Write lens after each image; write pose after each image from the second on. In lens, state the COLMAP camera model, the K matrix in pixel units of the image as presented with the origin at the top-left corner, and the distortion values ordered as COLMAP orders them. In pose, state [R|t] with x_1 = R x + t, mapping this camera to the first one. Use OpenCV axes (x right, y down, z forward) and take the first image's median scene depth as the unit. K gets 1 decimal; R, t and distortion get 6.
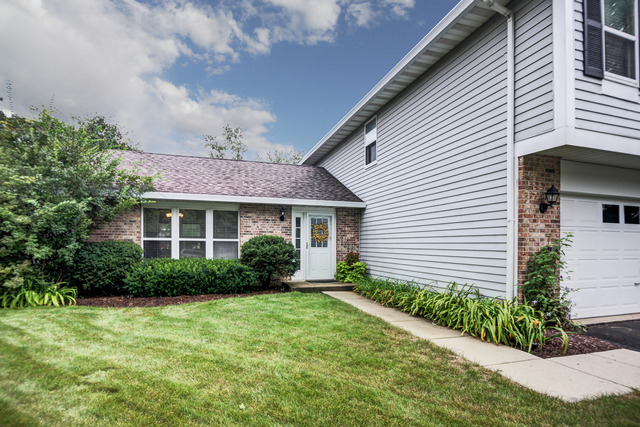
lens RADIAL K [[305.7, 0, 320.0], [0, 305.7, 213.5], [0, 0, 1]] dist [-0.014107, -0.000365]
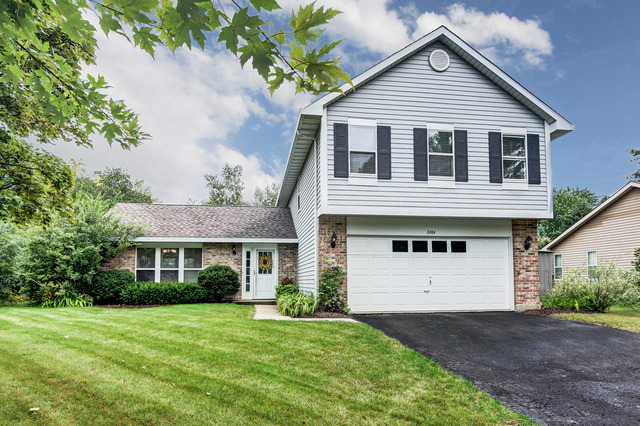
lens RADIAL K [[360.2, 0, 320.0], [0, 360.2, 213.0], [0, 0, 1]] dist [-0.000371, -0.000111]
pose [[0.992253, -0.035173, -0.119153, 0.610227], [0.025063, 0.996039, -0.085312, -0.017695], [0.121682, 0.081665, 0.989204, -0.750641]]
